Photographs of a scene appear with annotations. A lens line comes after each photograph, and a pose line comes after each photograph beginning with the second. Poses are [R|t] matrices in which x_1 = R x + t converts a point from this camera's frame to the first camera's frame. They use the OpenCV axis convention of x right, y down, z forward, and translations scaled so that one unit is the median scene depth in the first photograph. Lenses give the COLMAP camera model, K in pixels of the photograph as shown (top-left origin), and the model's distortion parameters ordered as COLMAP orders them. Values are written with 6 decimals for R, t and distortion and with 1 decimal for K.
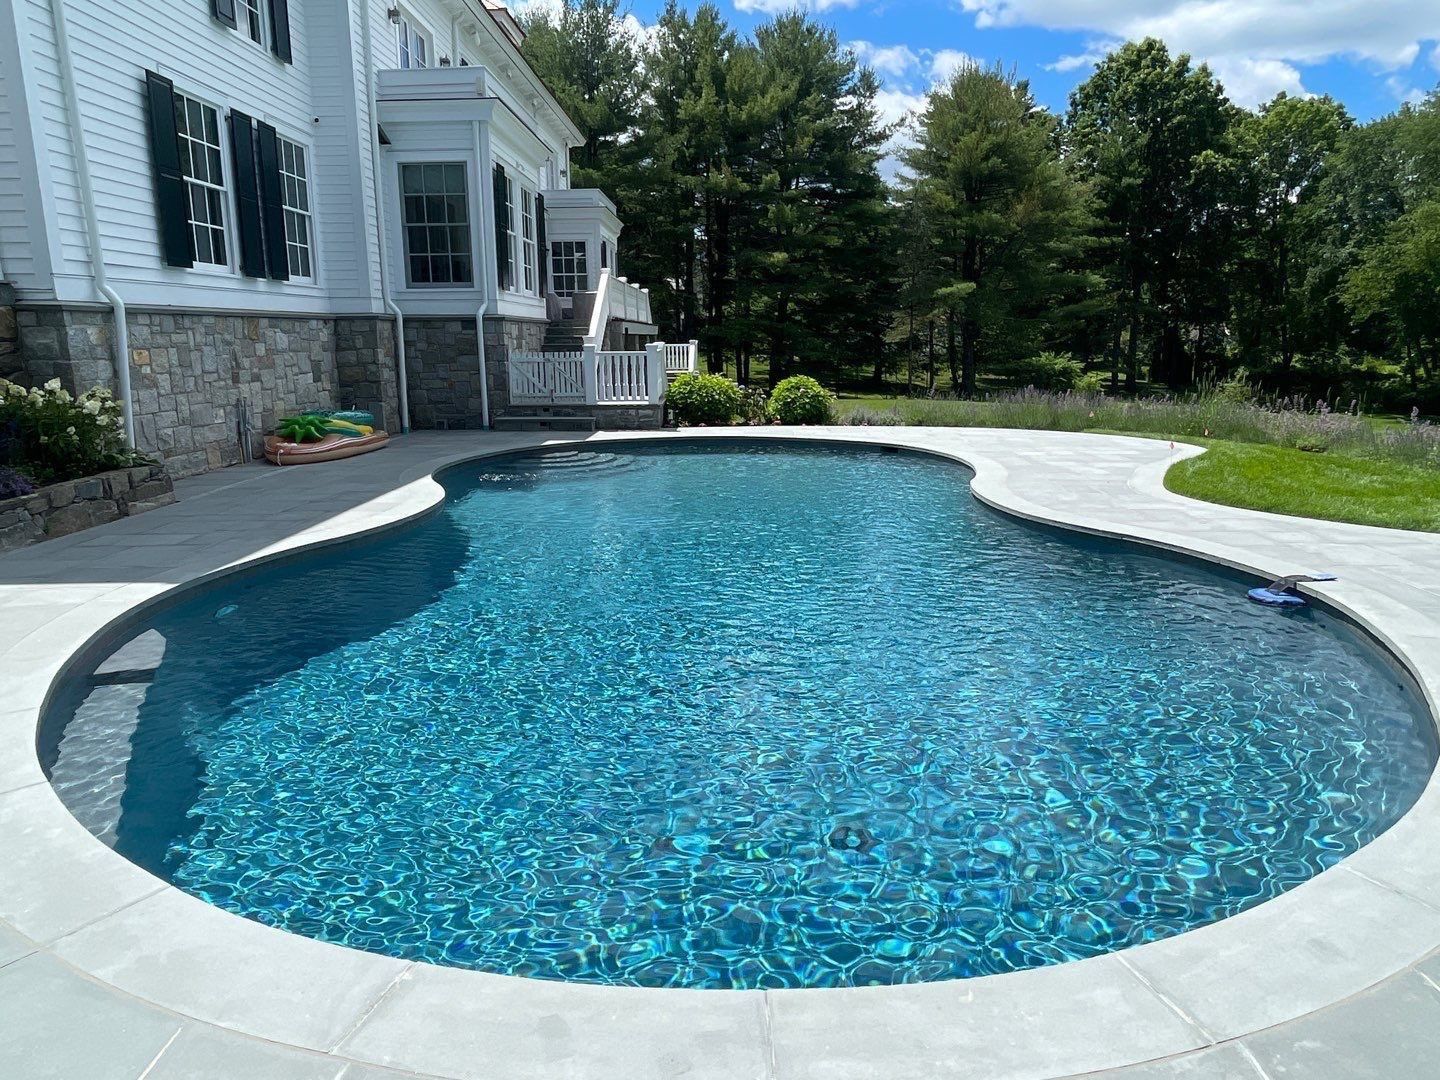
lens RADIAL K [[1021.5, 0, 715.0], [0, 1021.5, 526.1], [0, 0, 1]] dist [-0.000649, -0.021082]
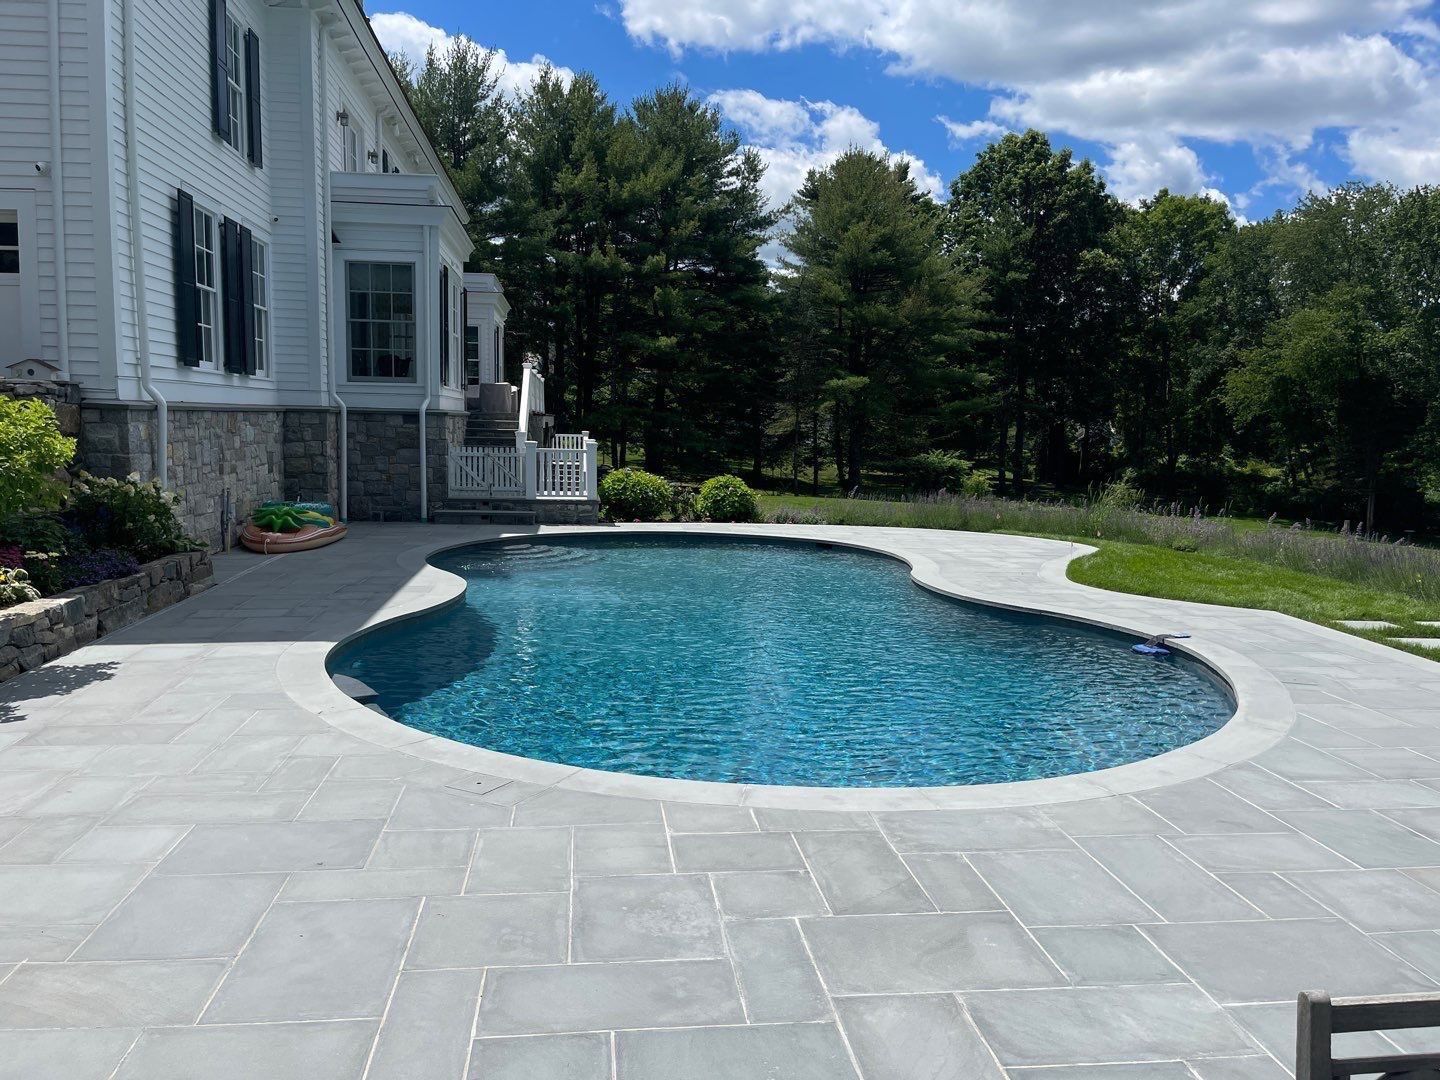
lens RADIAL K [[1217.8, 0, 721.1], [0, 1217.8, 546.3], [0, 0, 1]] dist [0.017157, 0.008817]
pose [[0.988497, 0.011586, 0.150799, -0.111327], [0.000107, 0.997008, -0.077304, 0.021773], [-0.151243, 0.076431, 0.985537, -0.221855]]
